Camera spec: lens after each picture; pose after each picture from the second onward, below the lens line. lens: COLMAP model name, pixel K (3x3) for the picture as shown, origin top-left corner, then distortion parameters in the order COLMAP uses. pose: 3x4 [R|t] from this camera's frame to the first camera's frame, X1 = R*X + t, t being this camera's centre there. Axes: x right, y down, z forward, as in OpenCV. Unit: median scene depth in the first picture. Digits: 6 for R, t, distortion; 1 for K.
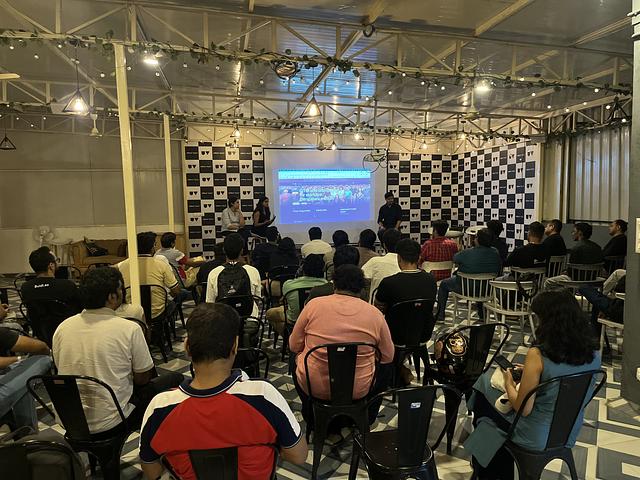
lens RADIAL K [[479.6, 0, 320.3], [0, 479.6, 239.0], [0, 0, 1]] dist [0.043953, -0.027606]
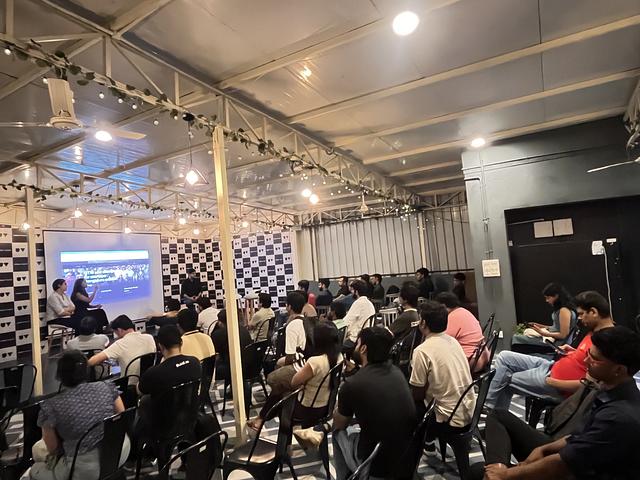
lens RADIAL K [[389.8, 0, 318.9], [0, 389.8, 239.0], [0, 0, 1]] dist [-0.001144, -0.000354]
pose [[0.687710, 0.005630, 0.725963, -0.306388], [0.129766, 0.982913, -0.130550, -0.001145], [-0.714294, 0.183986, 0.675229, 0.095731]]
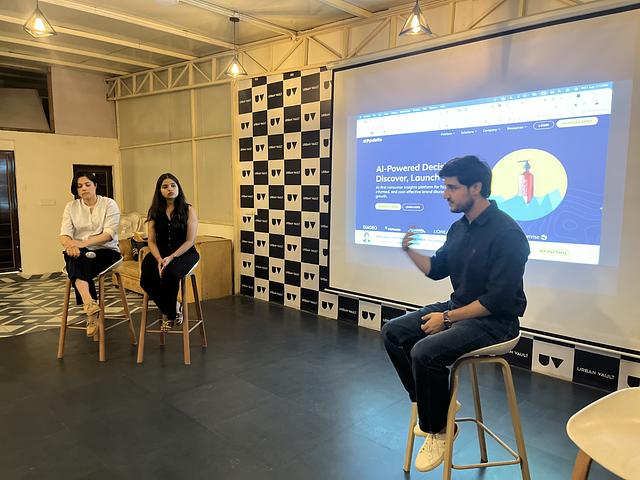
lens RADIAL K [[479.6, 0, 325.4], [0, 479.6, 246.3], [0, 0, 1]] dist [0.043953, -0.027606]
pose [[0.530353, 0.124282, -0.838618, 0.276754], [-0.083963, 0.992033, 0.093919, -0.070485], [0.843609, 0.020602, 0.536562, 0.771601]]
